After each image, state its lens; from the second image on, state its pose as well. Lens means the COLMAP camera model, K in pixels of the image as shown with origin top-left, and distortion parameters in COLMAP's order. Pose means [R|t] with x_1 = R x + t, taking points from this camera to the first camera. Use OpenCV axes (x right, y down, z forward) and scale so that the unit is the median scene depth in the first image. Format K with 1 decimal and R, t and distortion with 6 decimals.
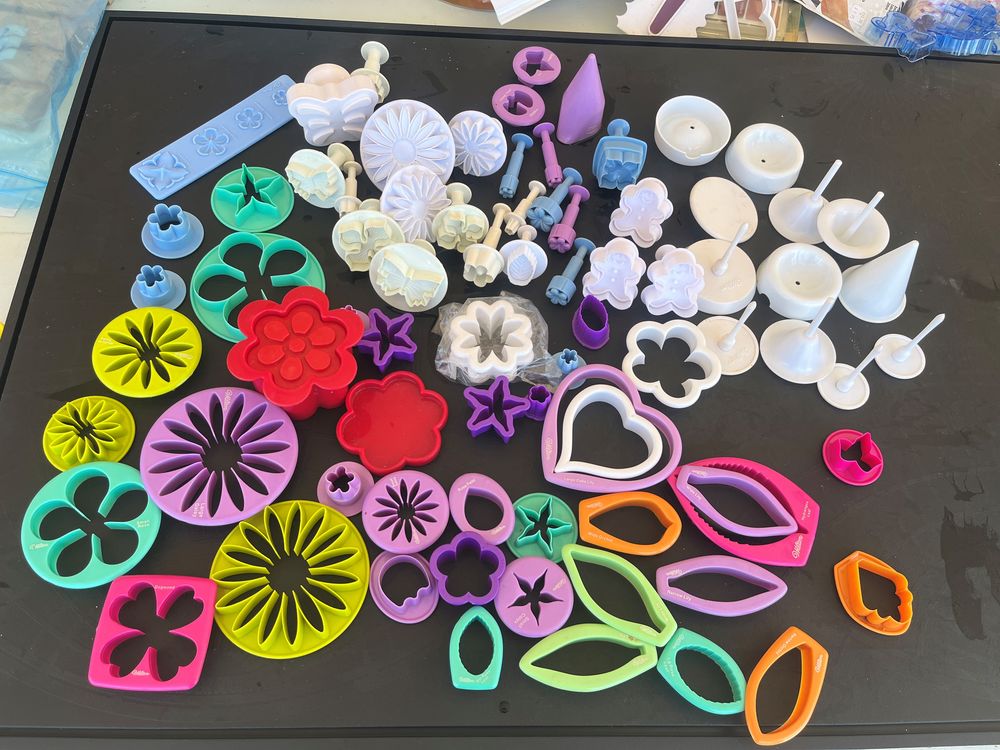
lens RADIAL K [[755.4, 0, 487.2], [0, 755.4, 375.3], [0, 0, 1]] dist [0.003886, 0.005857]
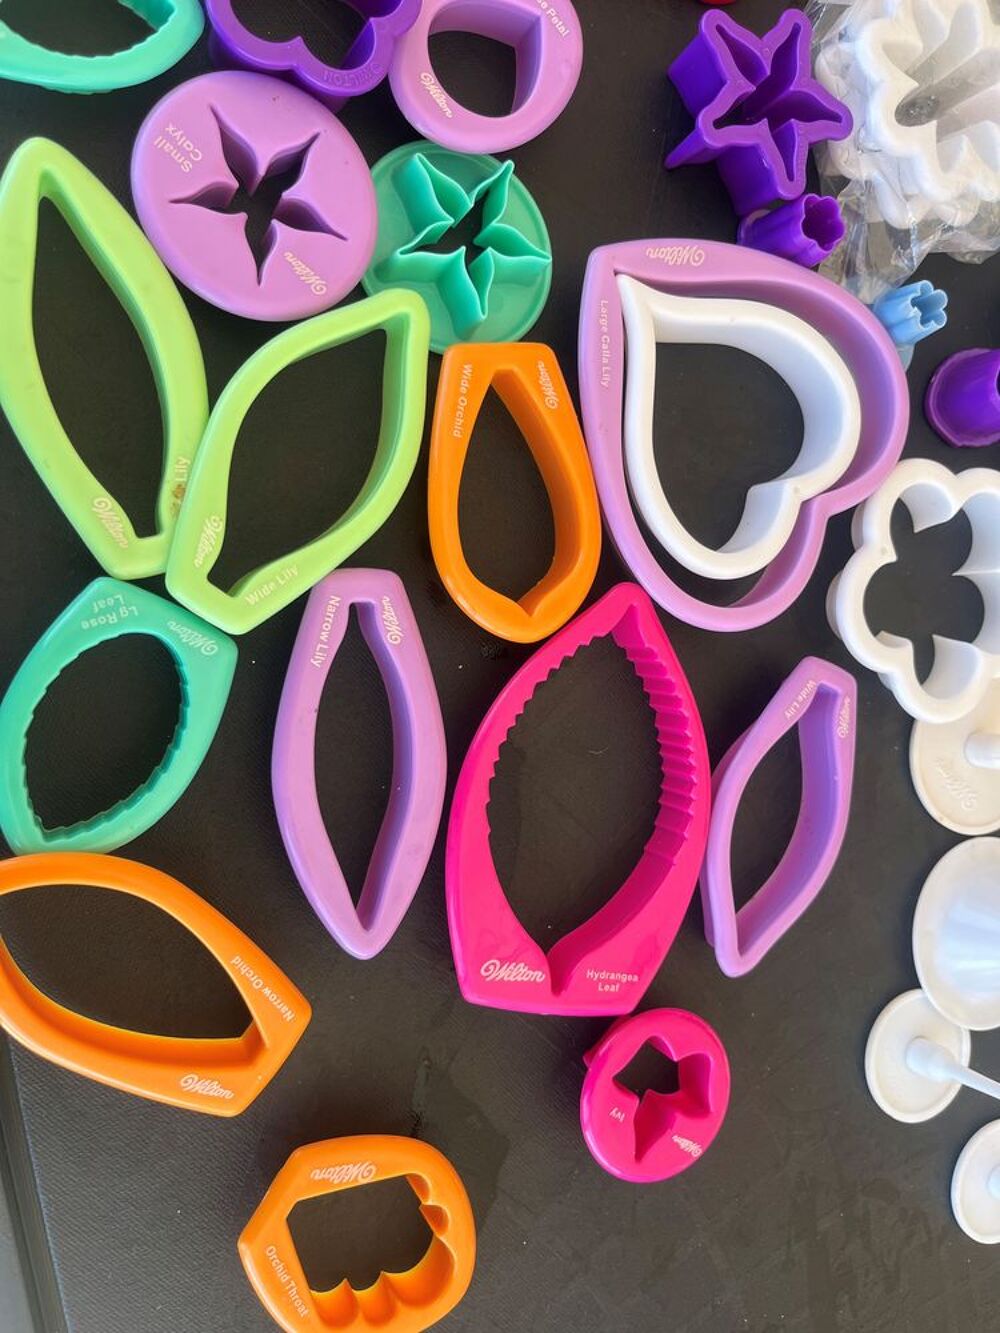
lens RADIAL K [[1006.9, 0, 549.2], [0, 1006.9, 666.7], [0, 0, 1]] dist [0.003886, 0.005857]
pose [[0.147864, 0.988818, 0.019352, 0.252581], [-0.987321, 0.146442, 0.061251, 0.155803], [0.057732, -0.028163, 0.997935, 0.512755]]
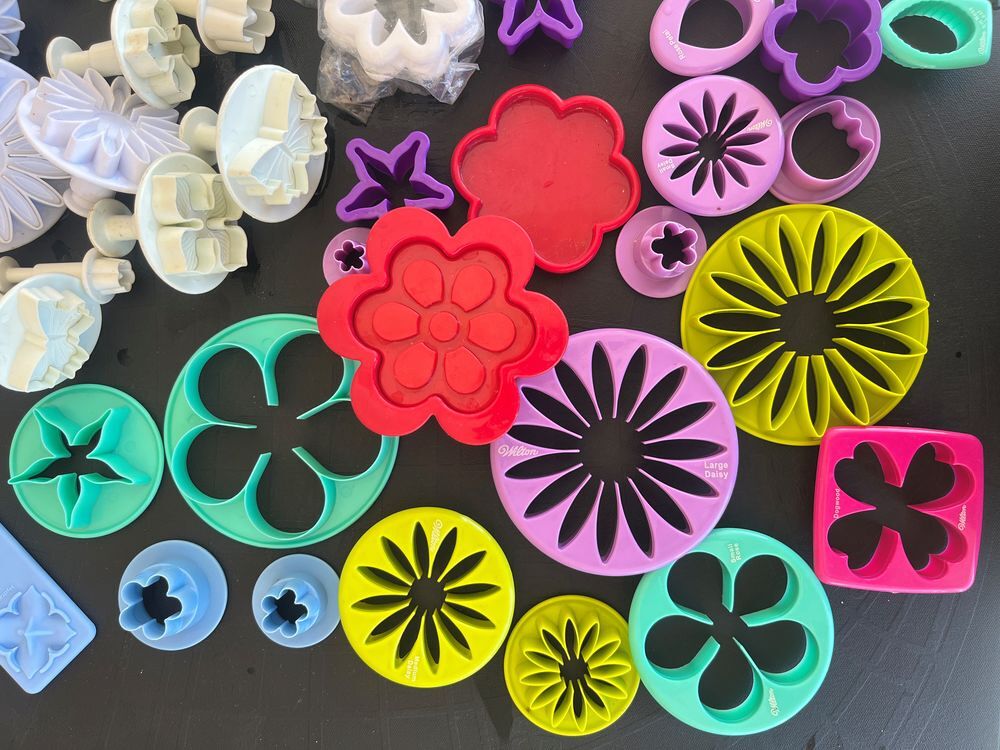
lens RADIAL K [[755.4, 0, 487.2], [0, 755.4, 375.3], [0, 0, 1]] dist [0.003886, 0.005857]
pose [[0.023441, -0.997282, -0.069848, -0.242283], [0.905718, -0.008393, 0.423798, -0.236944], [-0.423232, -0.073196, 0.903060, 0.478462]]
